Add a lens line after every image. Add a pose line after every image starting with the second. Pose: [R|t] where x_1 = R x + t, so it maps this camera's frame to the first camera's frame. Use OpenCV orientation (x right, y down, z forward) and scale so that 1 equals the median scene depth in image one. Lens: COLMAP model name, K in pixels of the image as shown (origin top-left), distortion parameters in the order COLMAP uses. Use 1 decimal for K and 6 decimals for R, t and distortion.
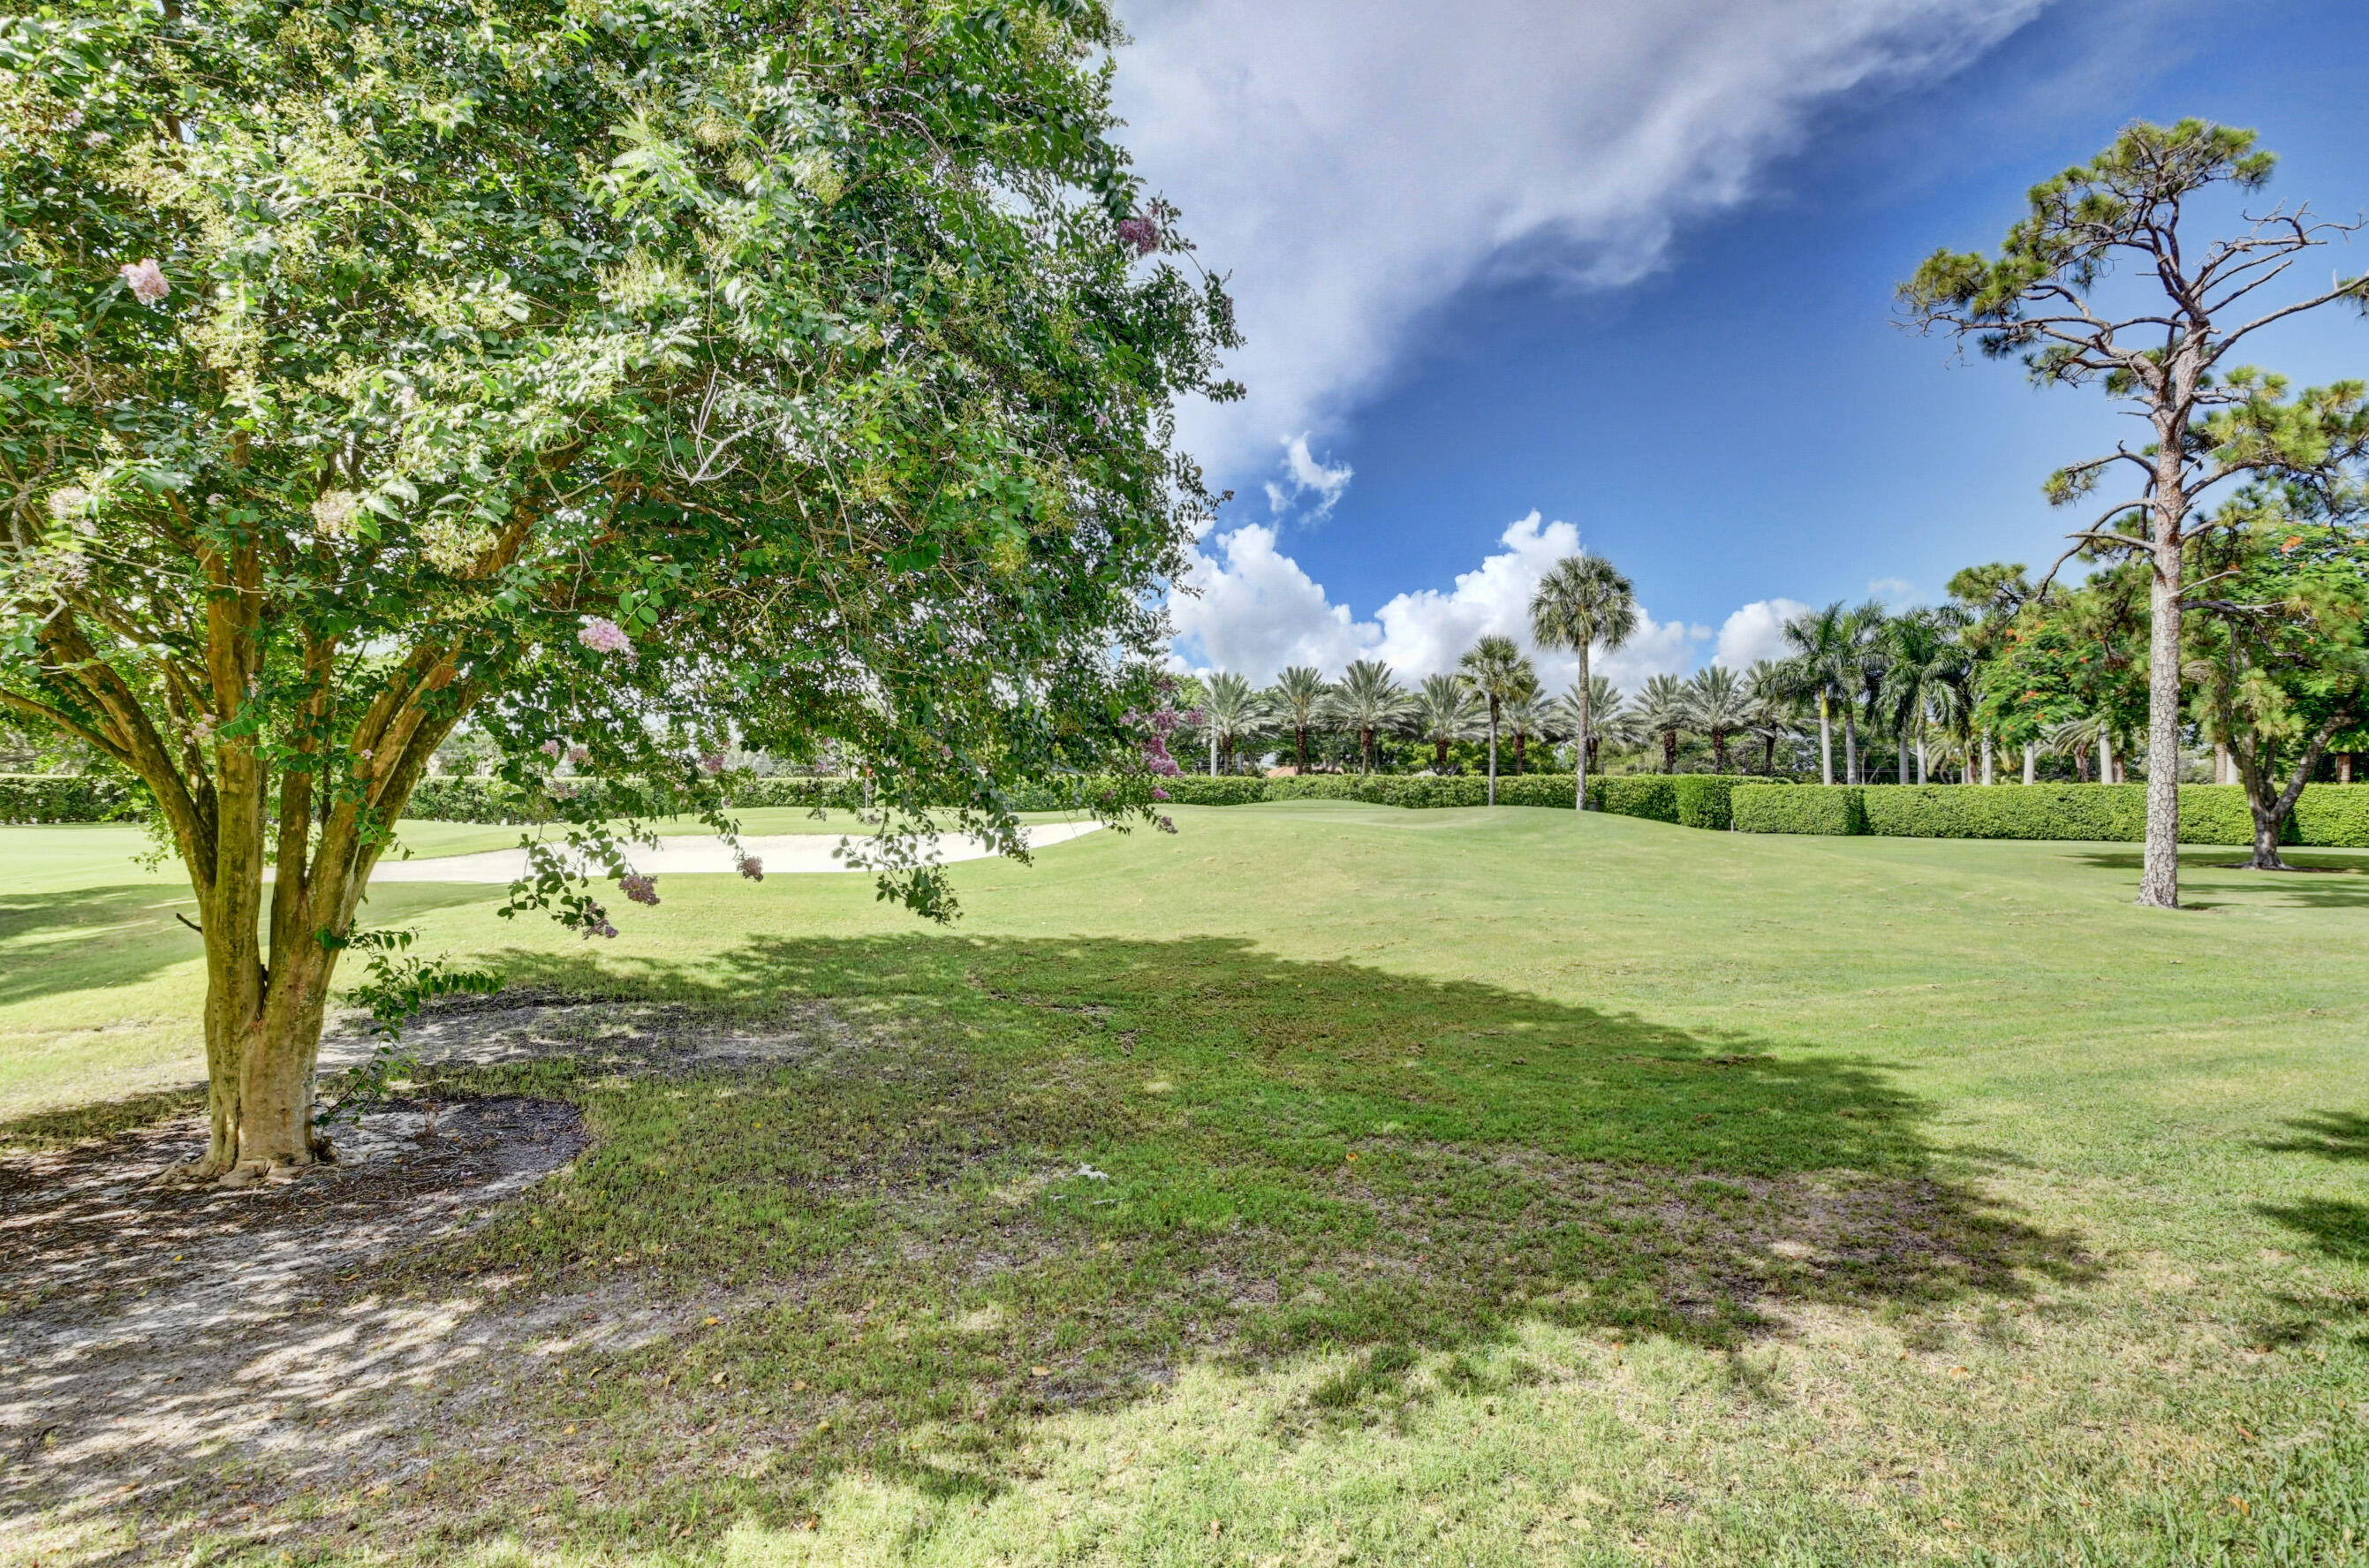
lens RADIAL K [[1044.2, 0, 1144.4], [0, 1044.2, 764.7], [0, 0, 1]] dist [0.001348, -0.024709]
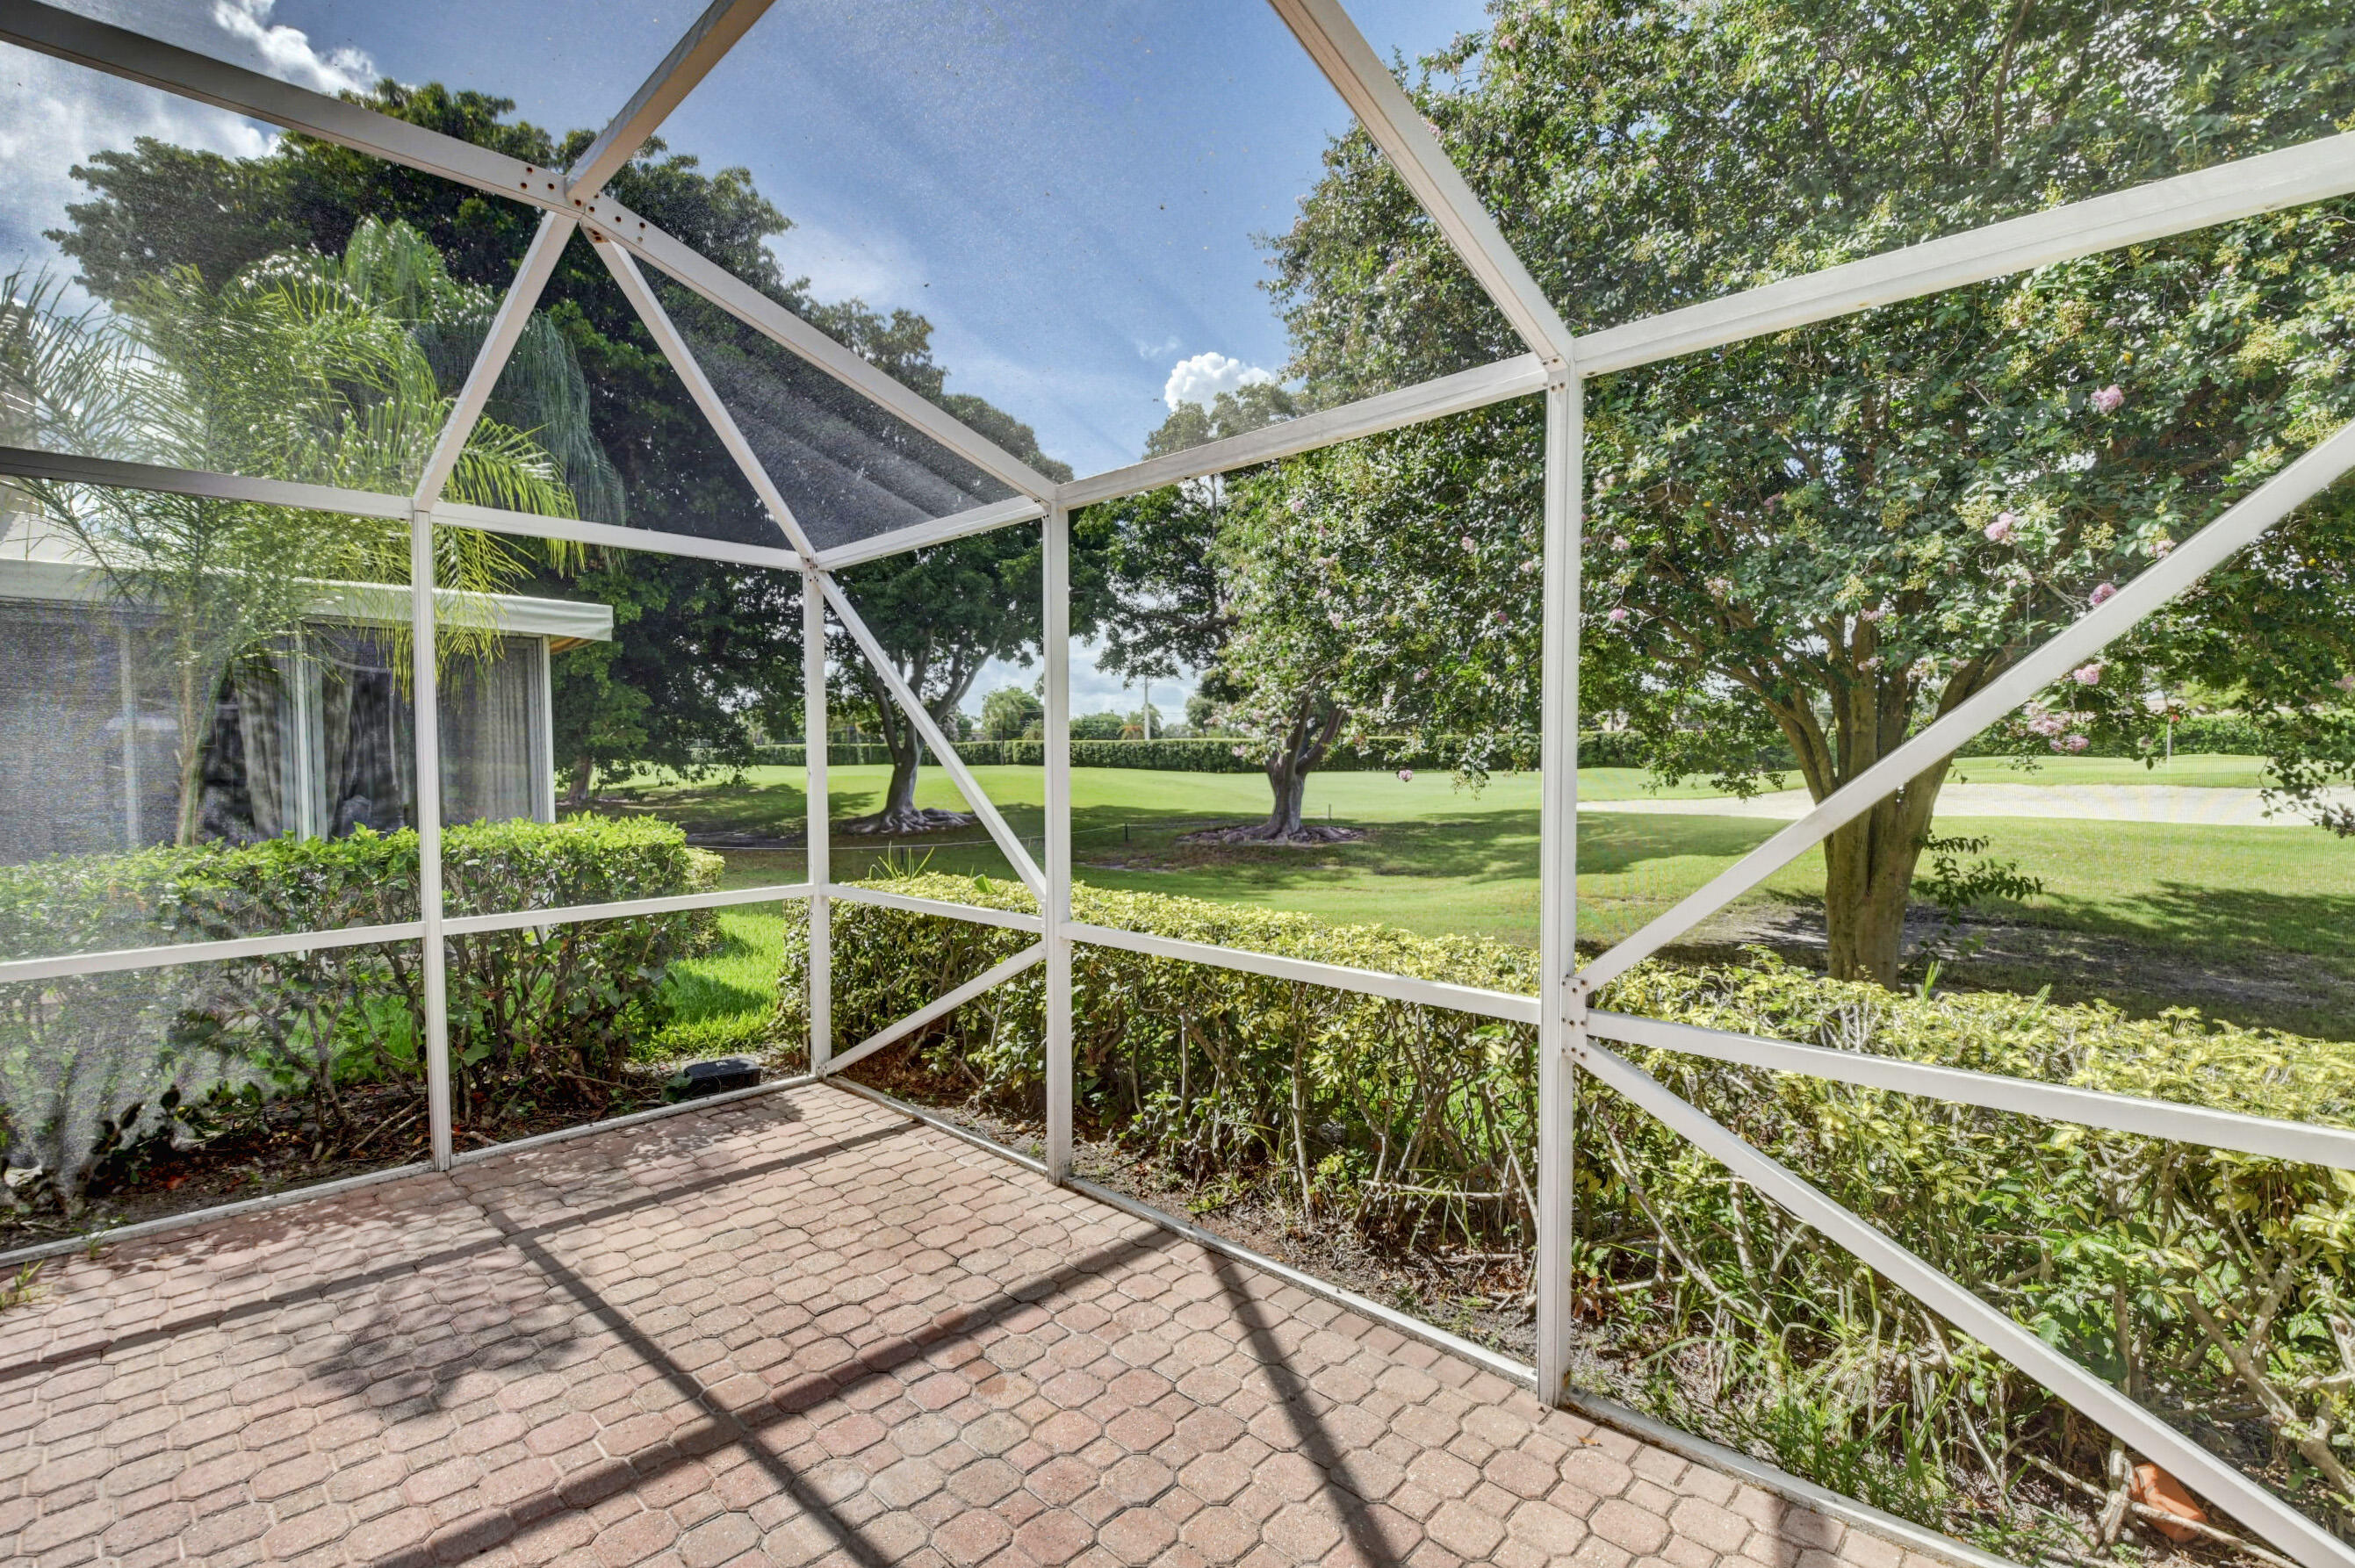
lens RADIAL K [[1033.7, 0, 1175.9], [0, 1033.7, 787.1], [0, 0, 1]] dist [0.016202, -0.025317]
pose [[0.550421, 0.021457, -0.834611, -0.013067], [0.035187, 0.998185, 0.048868, 0.000054], [0.834145, -0.056265, 0.548667, -0.035672]]
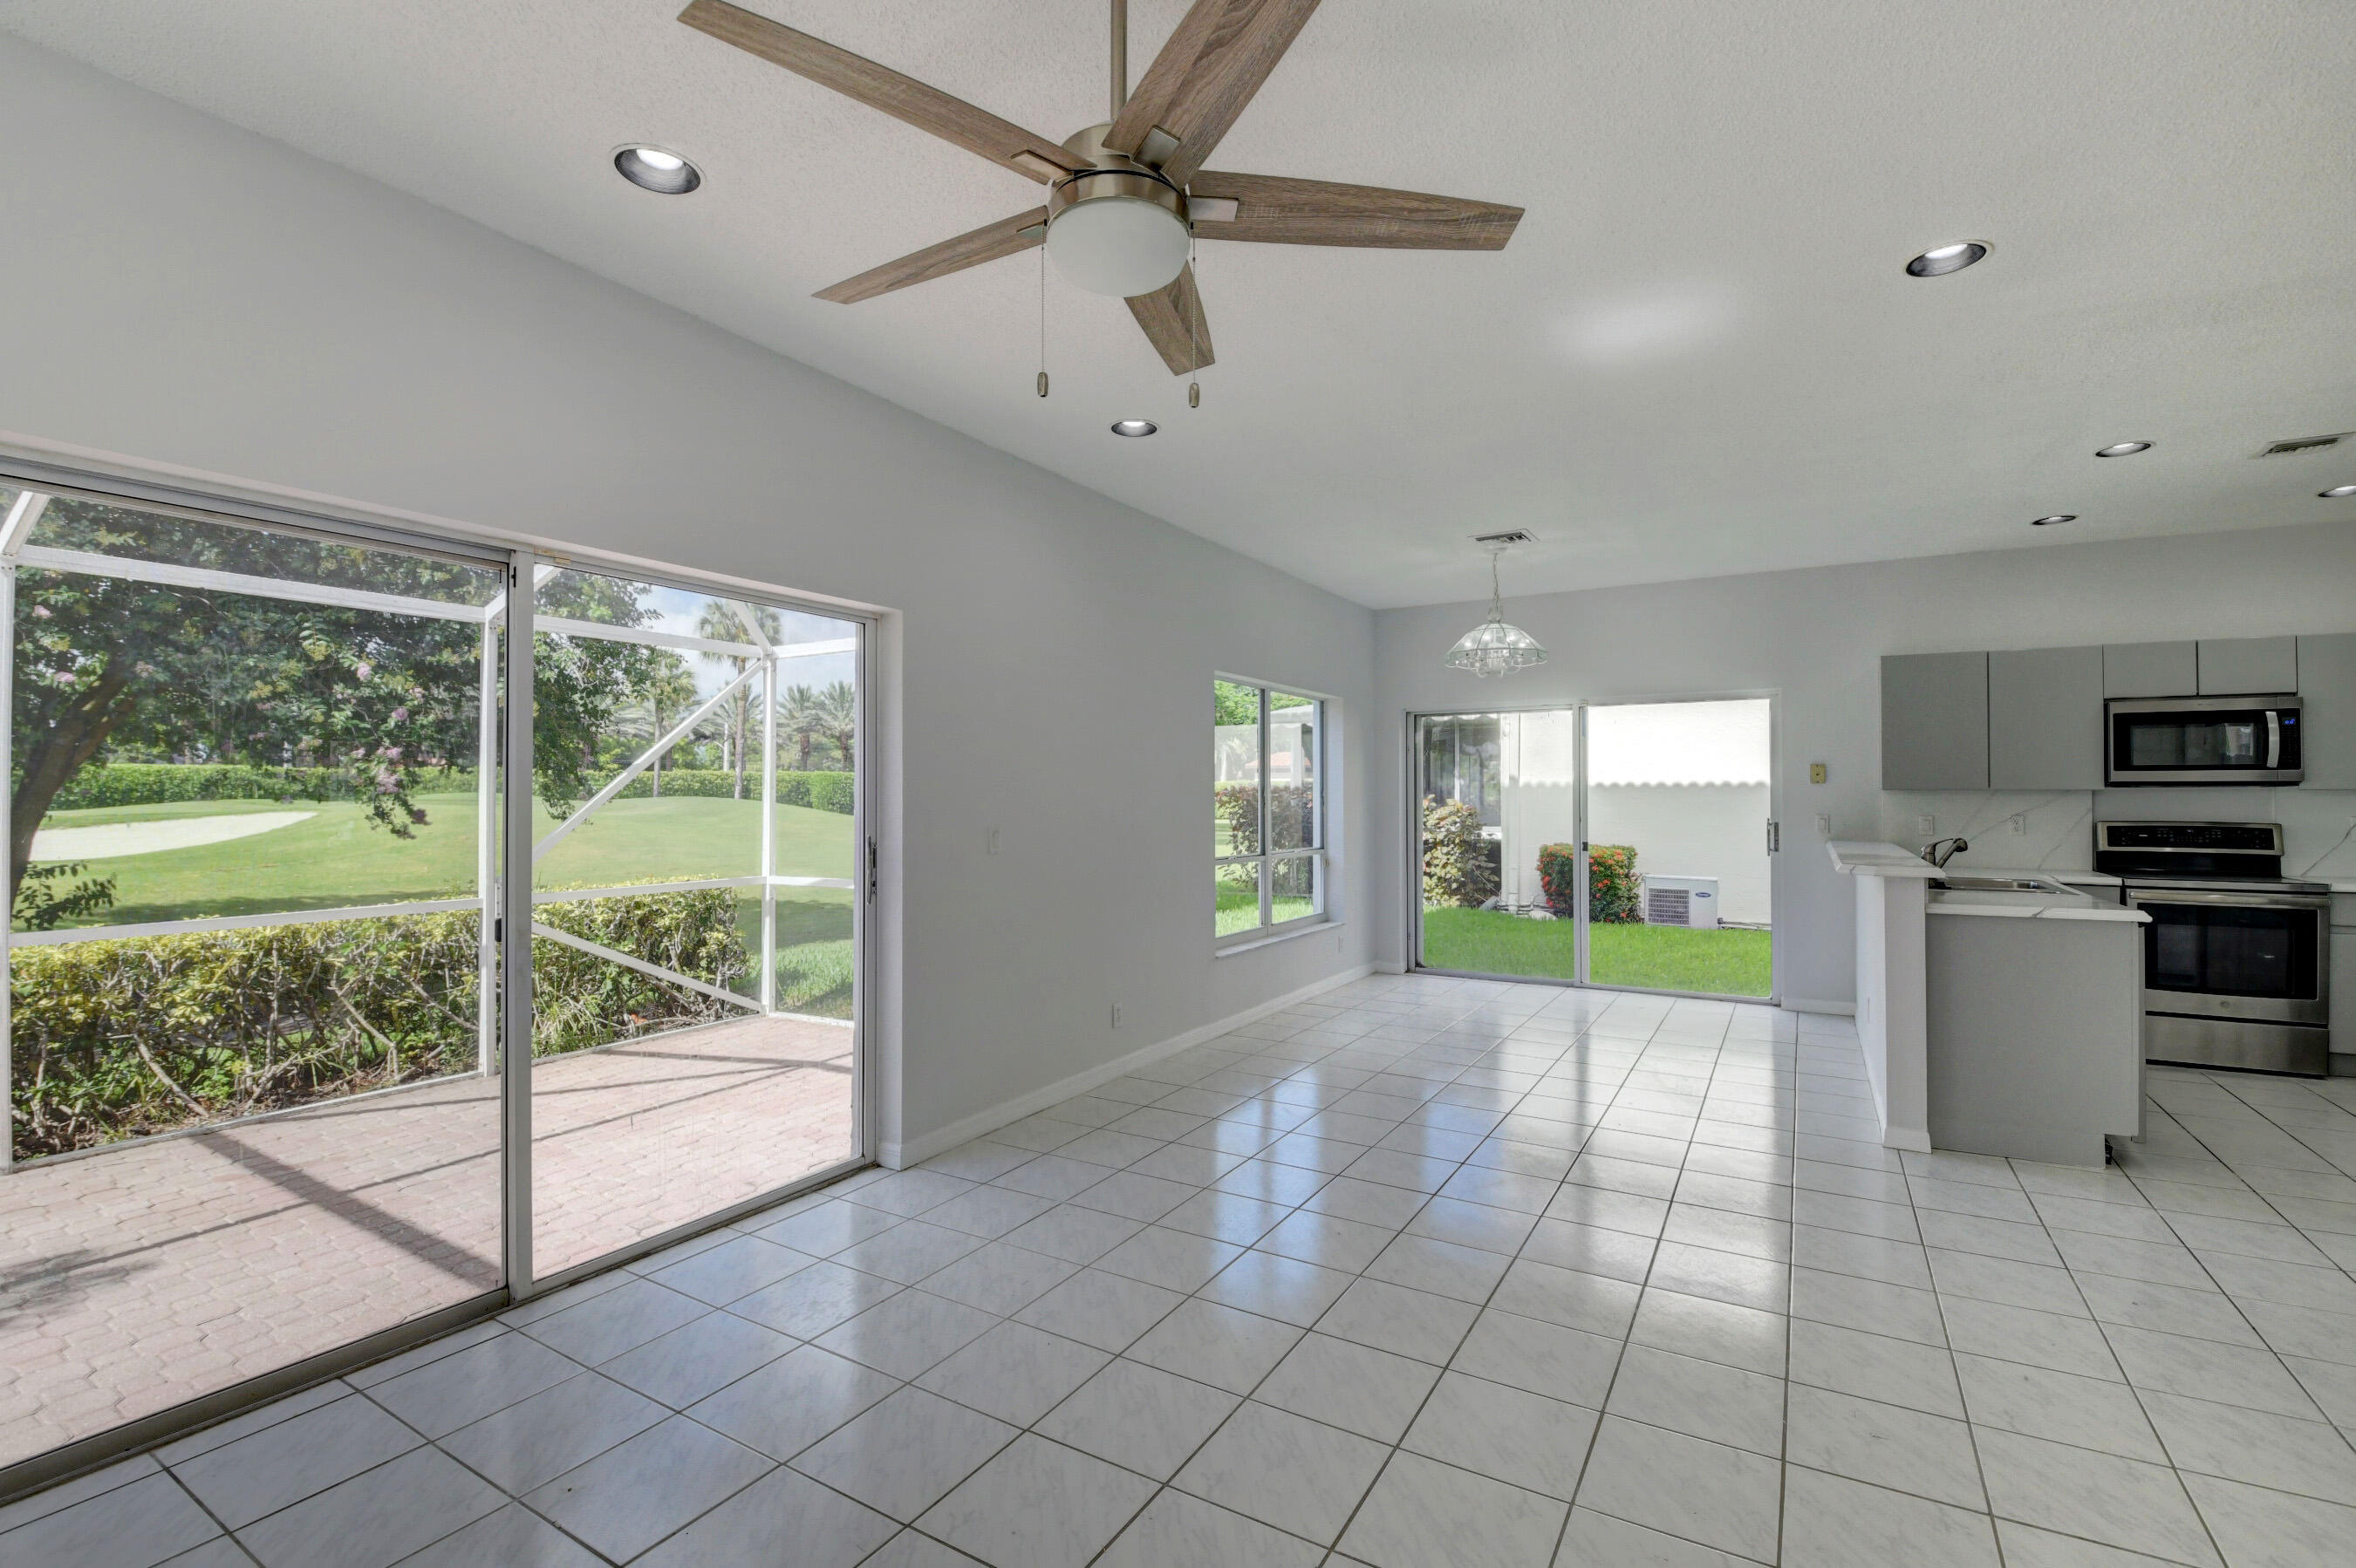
lens RADIAL K [[1034.1, 0, 1176.4], [0, 1034.1, 787.1], [0, 0, 1]] dist [0.016202, -0.025317]
pose [[0.685105, 0.001054, 0.728444, -0.057048], [-0.019783, 0.999657, 0.017159, -0.001228], [-0.728176, -0.026167, 0.684891, -0.098650]]
